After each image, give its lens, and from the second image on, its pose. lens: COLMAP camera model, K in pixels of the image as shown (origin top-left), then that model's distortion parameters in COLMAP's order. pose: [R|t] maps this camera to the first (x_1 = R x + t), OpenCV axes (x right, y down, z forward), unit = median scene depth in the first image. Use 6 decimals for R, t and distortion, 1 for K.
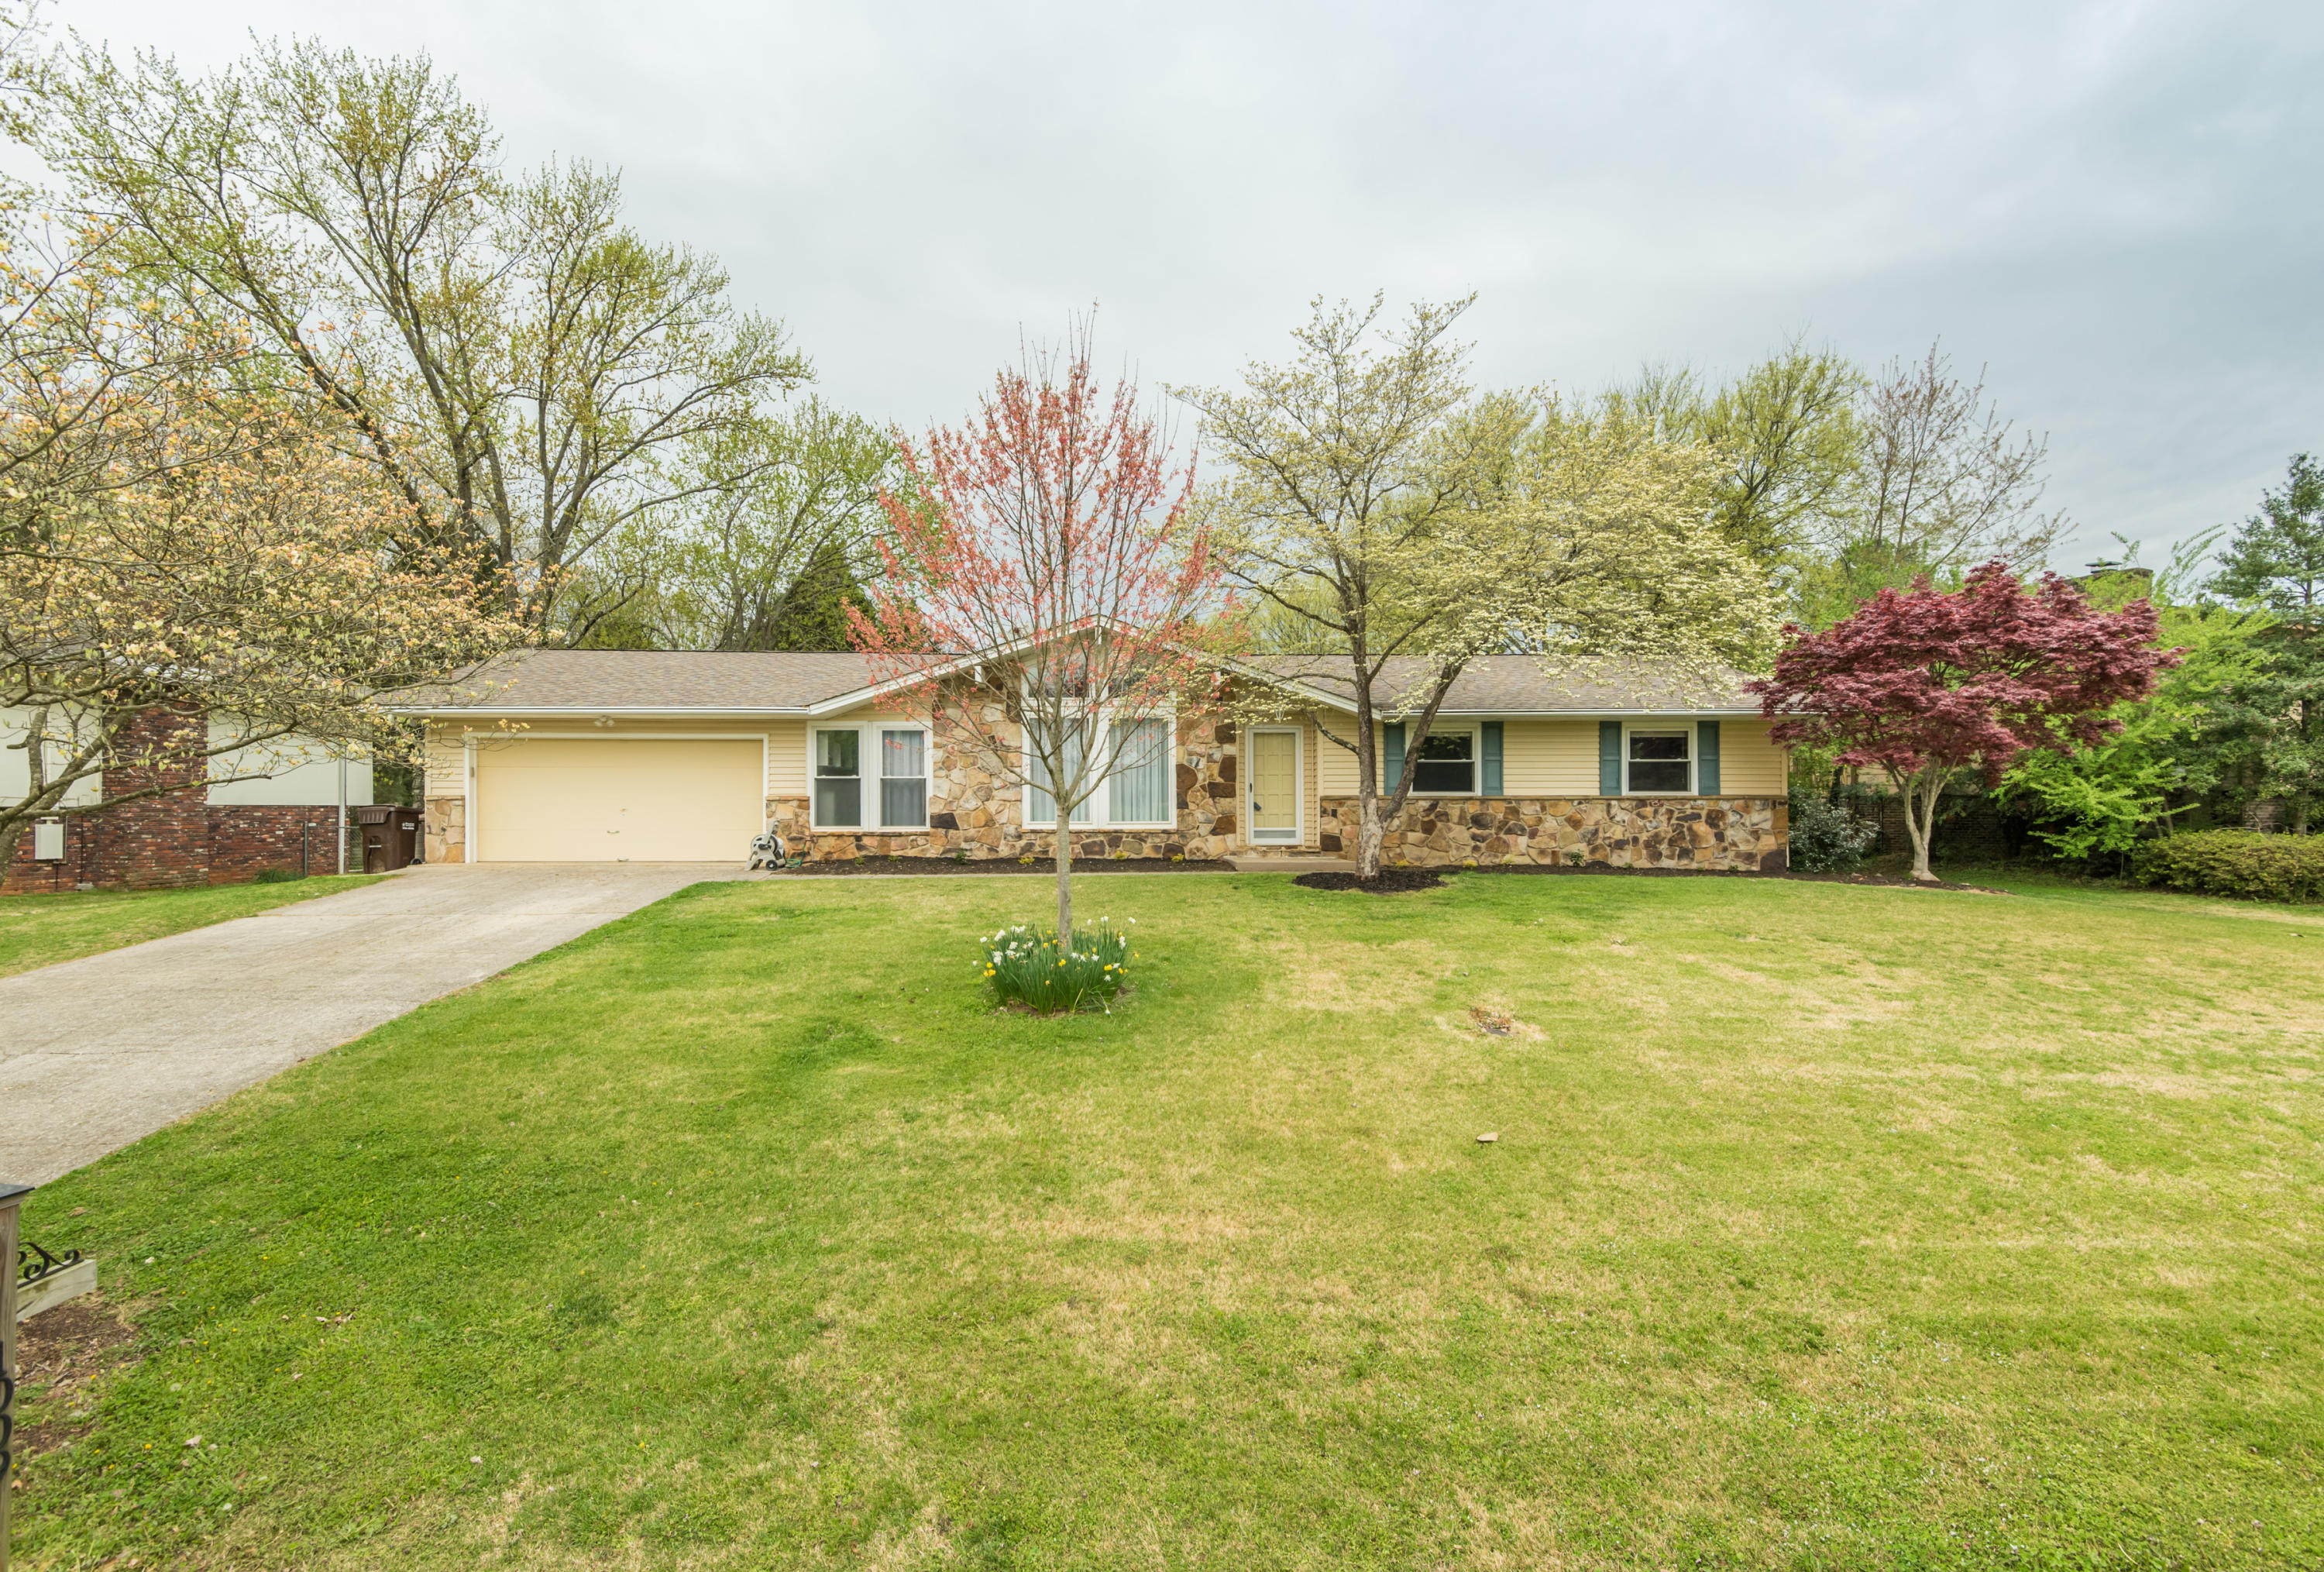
lens RADIAL K [[1061.9, 0, 1157.1], [0, 1061.9, 796.6], [0, 0, 1]] dist [0.022849, -0.008083]
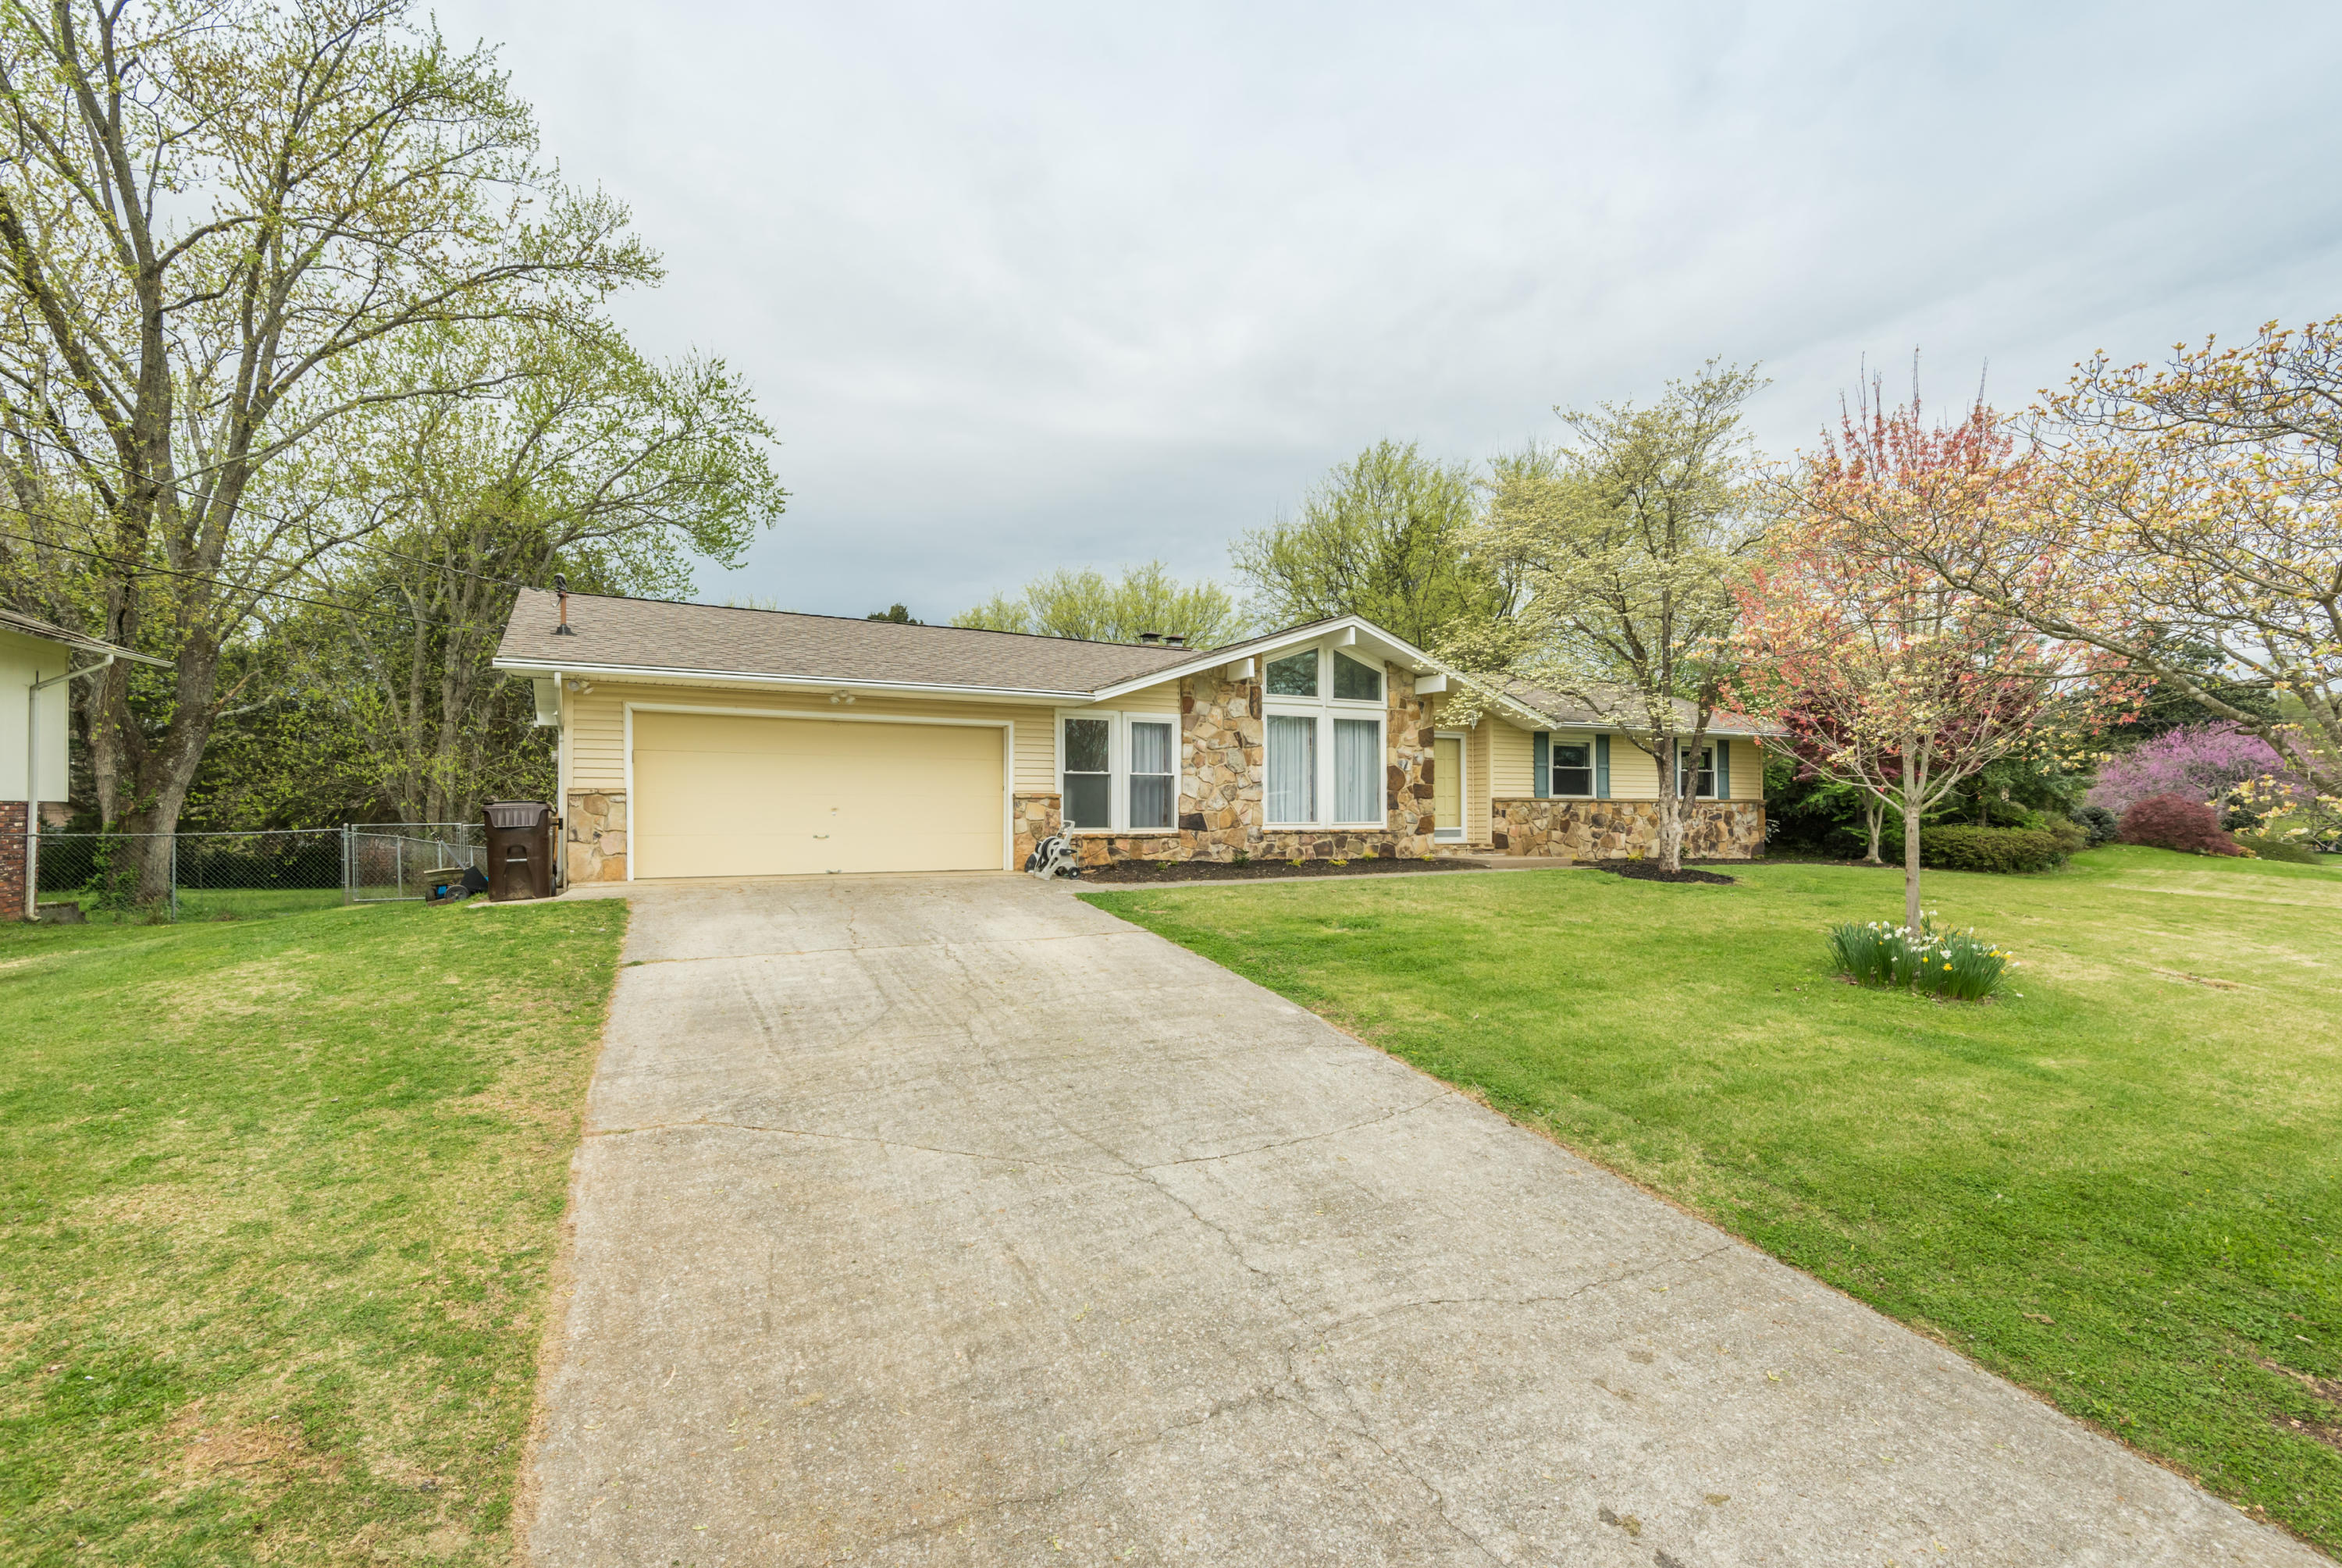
lens RADIAL K [[1069.9, 0, 1166.0], [0, 1069.9, 798.1], [0, 0, 1]] dist [0.022849, -0.008083]
pose [[0.892223, 0.006835, 0.451543, -0.639162], [-0.006904, 0.999975, -0.001496, 0.003641], [-0.451542, -0.001783, 0.892248, 0.175080]]
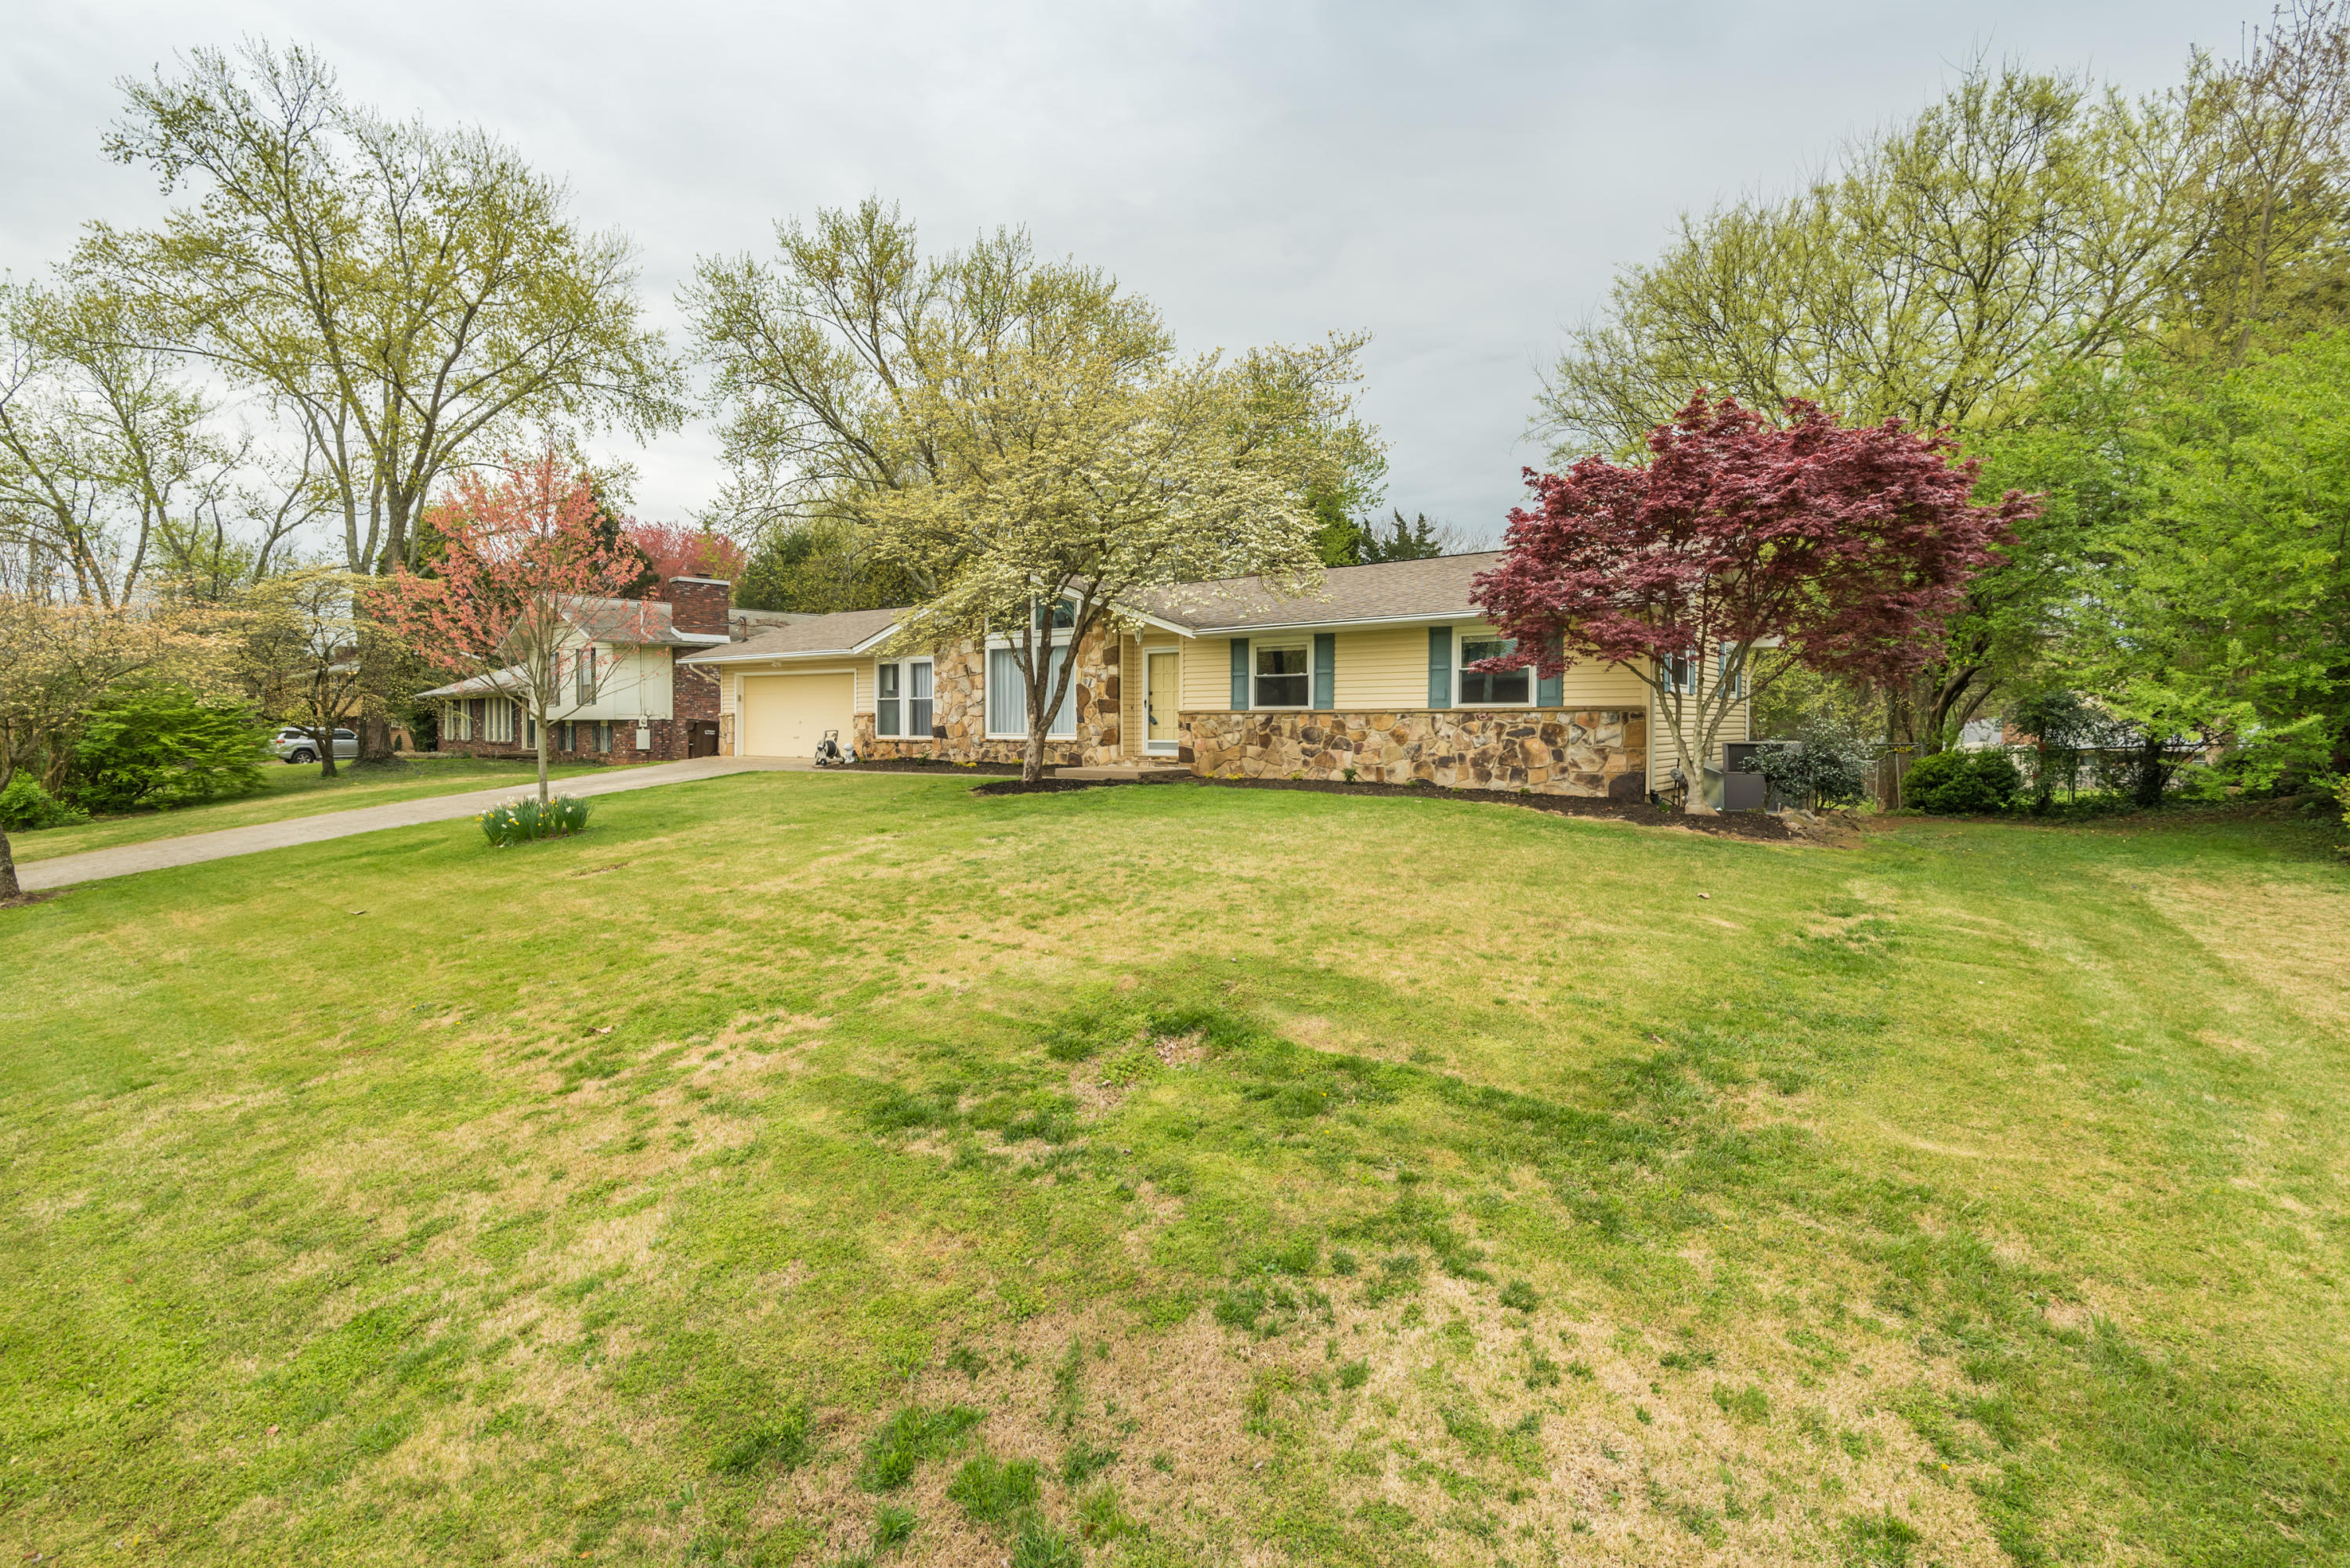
lens RADIAL K [[1073.6, 0, 1170.7], [0, 1073.6, 769.9], [0, 0, 1]] dist [0.022849, -0.008083]
pose [[0.796831, 0.027405, -0.603580, 0.808390], [0.010538, 0.998188, 0.059234, -0.005458], [0.604110, -0.053561, 0.795099, 0.124488]]
